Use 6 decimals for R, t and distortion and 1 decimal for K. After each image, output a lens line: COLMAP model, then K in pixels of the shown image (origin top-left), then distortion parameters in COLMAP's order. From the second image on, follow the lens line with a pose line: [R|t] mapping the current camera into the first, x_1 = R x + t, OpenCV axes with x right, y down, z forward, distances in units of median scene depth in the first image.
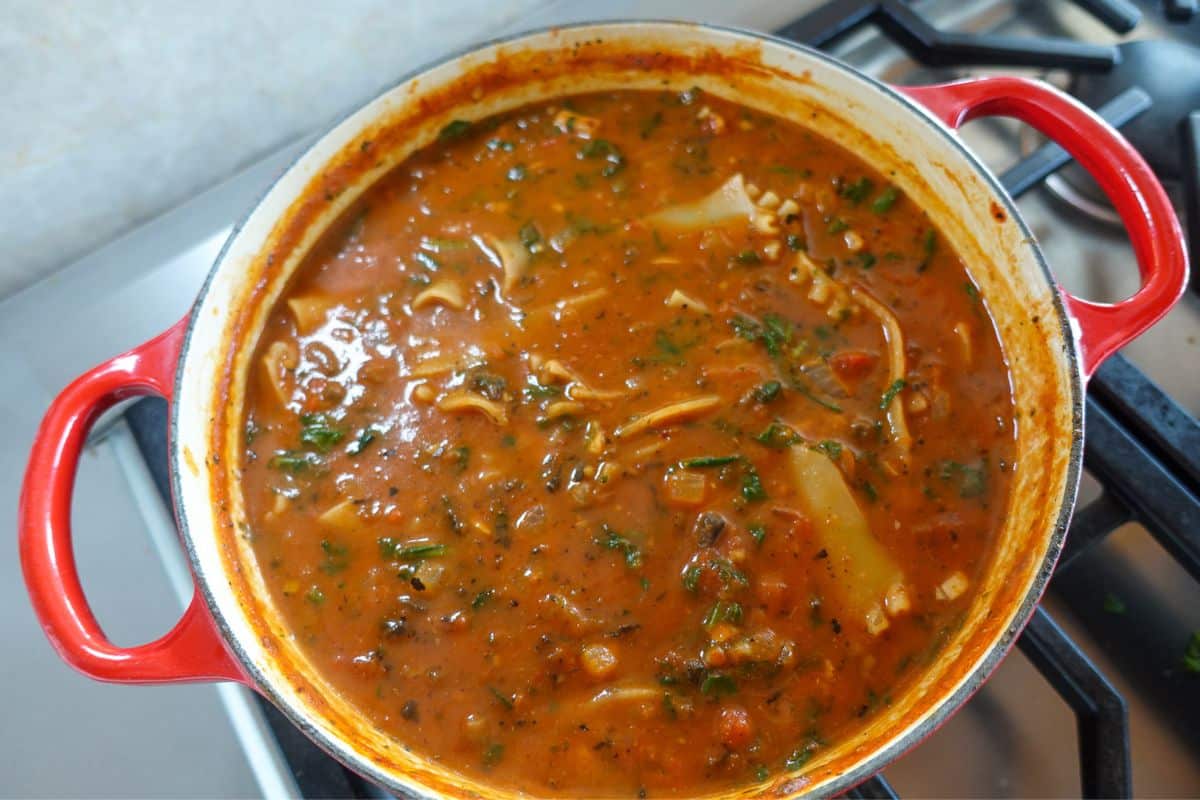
lens RADIAL K [[811.3, 0, 606.1], [0, 811.3, 394.8], [0, 0, 1]] dist [-0.003628, -0.002094]
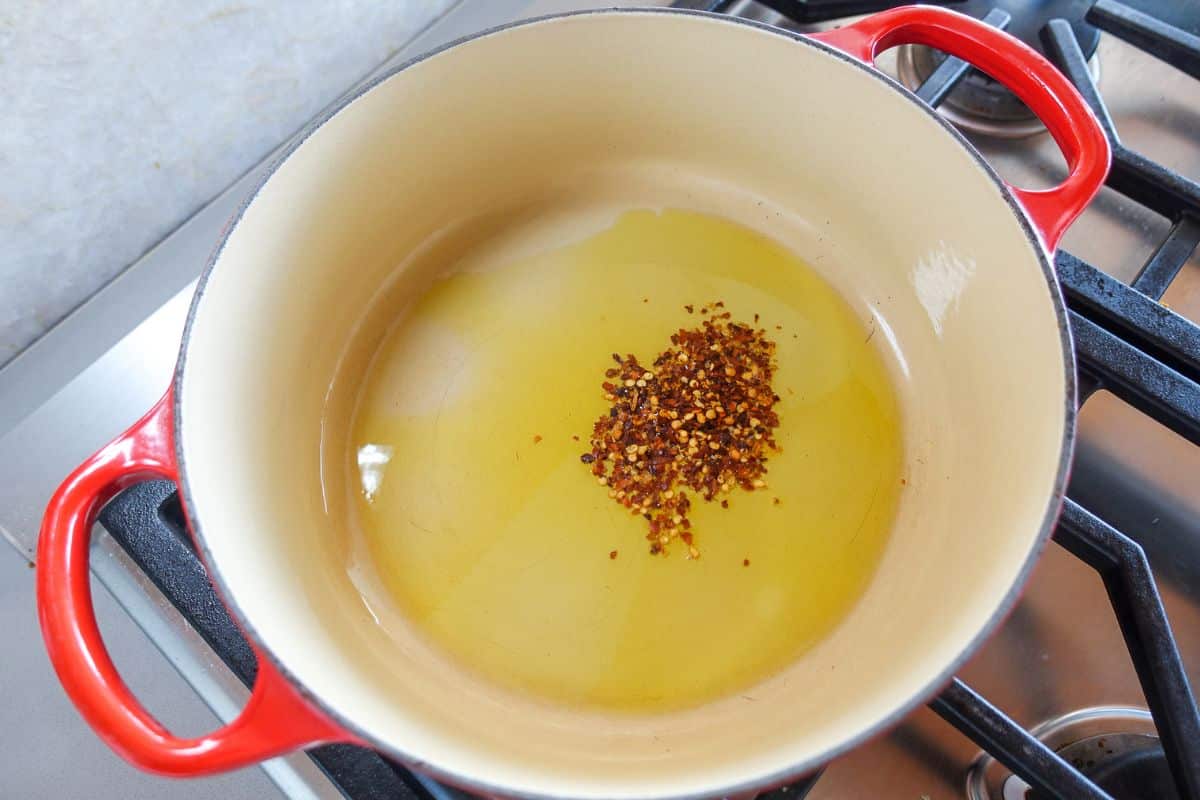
lens RADIAL K [[811.3, 0, 613.6], [0, 811.3, 388.5], [0, 0, 1]] dist [-0.003628, -0.002094]
pose [[0.967644, -0.220852, 0.122023, -0.129616], [0.224535, 0.974315, -0.017139, 0.034042], [-0.115104, 0.043983, 0.992379, -0.000686]]
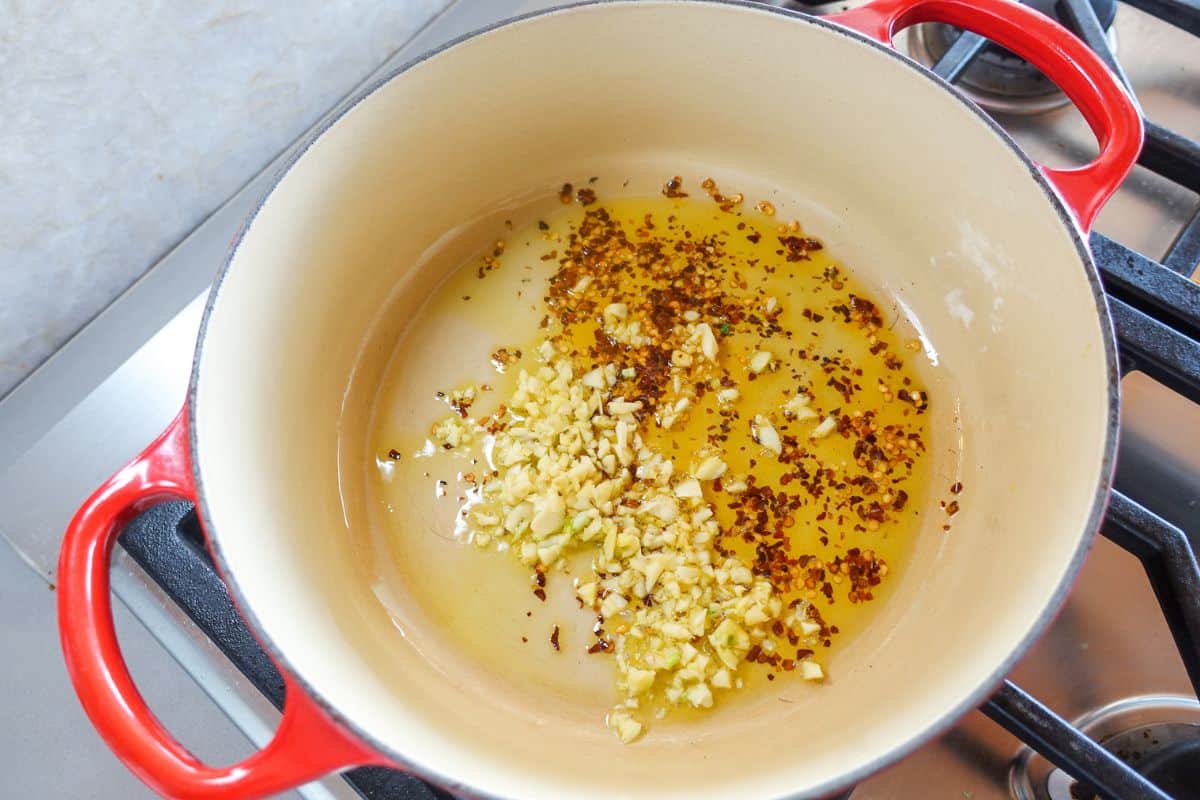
lens RADIAL K [[811.3, 0, 612.2], [0, 811.3, 390.4], [0, 0, 1]] dist [-0.003628, -0.002094]
pose [[0.960289, -0.257008, 0.108590, -0.141815], [0.259427, 0.965725, -0.008520, 0.017640], [-0.102678, 0.036353, 0.994050, 0.027747]]
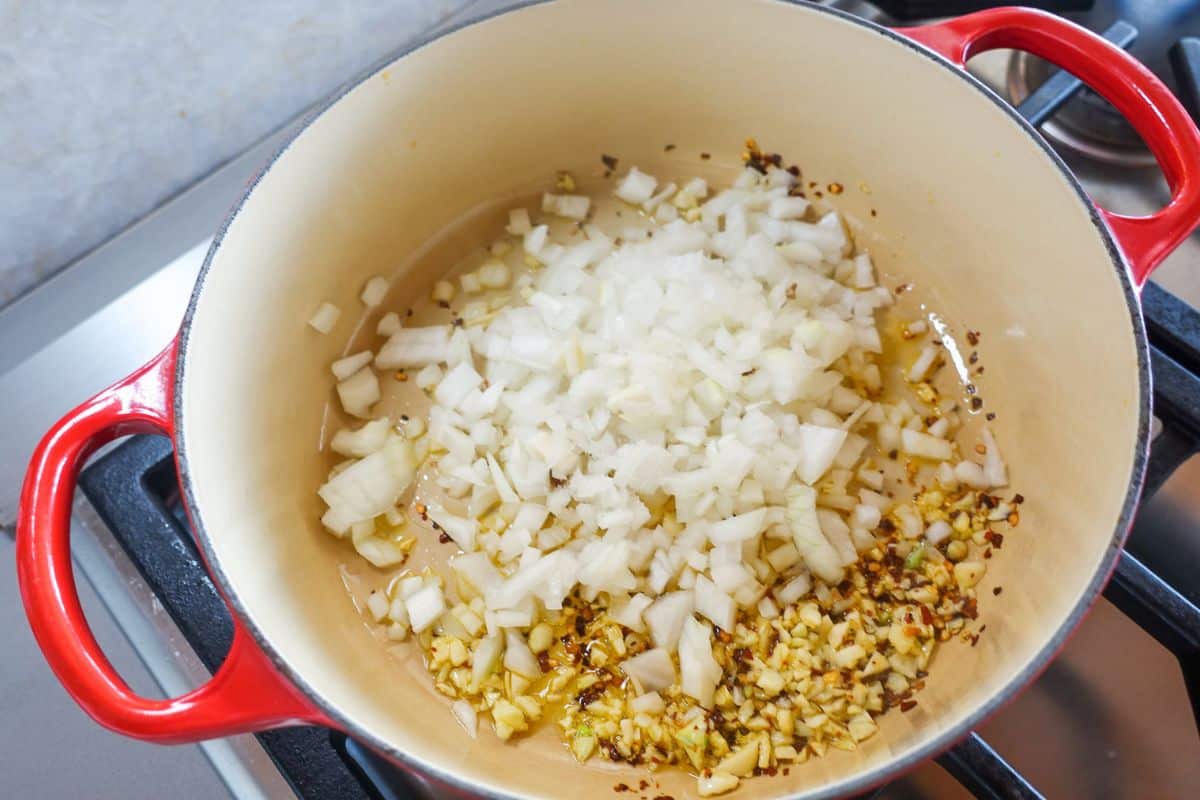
lens RADIAL K [[977.9, 0, 618.2], [0, 977.9, 390.4], [0, 0, 1]] dist [-0.023356, 0.030424]
pose [[0.989633, -0.118059, 0.081780, -0.125823], [0.124127, 0.989534, -0.073584, 0.098153], [-0.072237, 0.082972, 0.993930, -0.103891]]
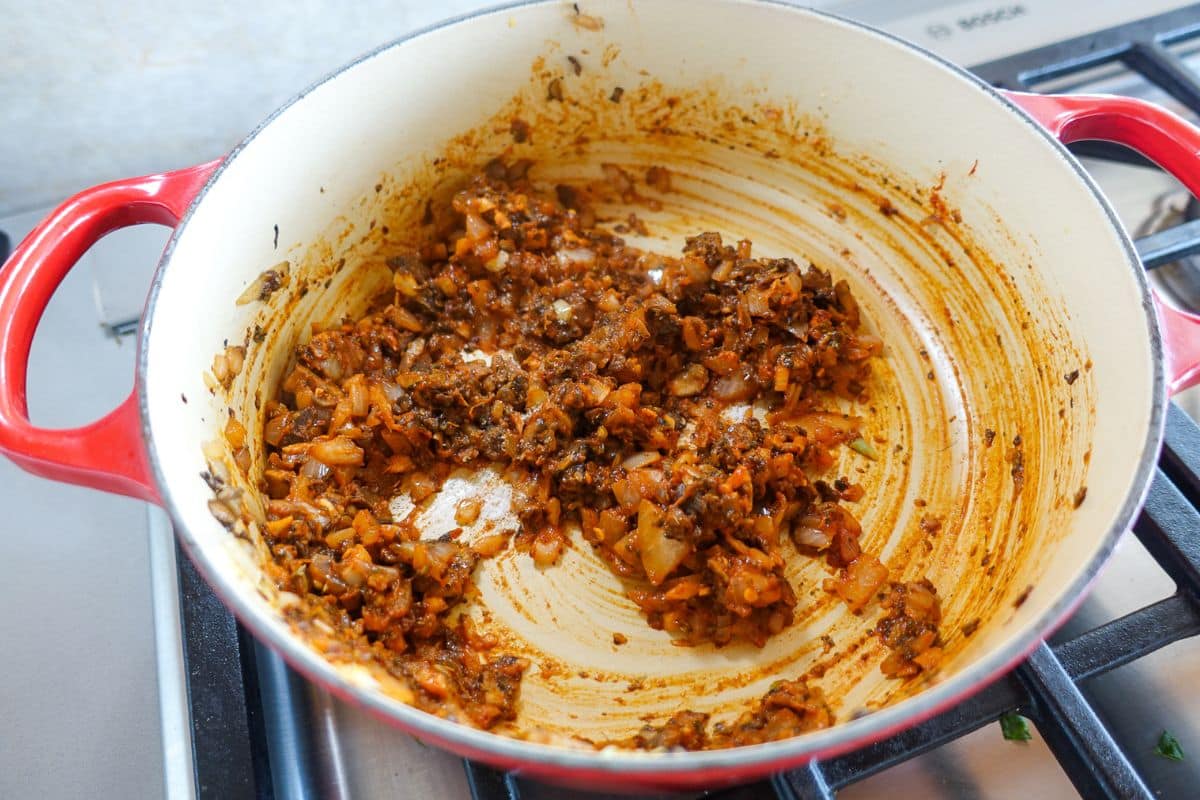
lens RADIAL K [[811.3, 0, 608.2], [0, 811.3, 386.1], [0, 0, 1]] dist [-0.003628, -0.002094]
pose [[0.972629, 0.211976, -0.095182, 0.084448], [-0.224650, 0.962504, -0.152051, 0.215196], [0.059382, 0.169272, 0.983779, 0.111500]]
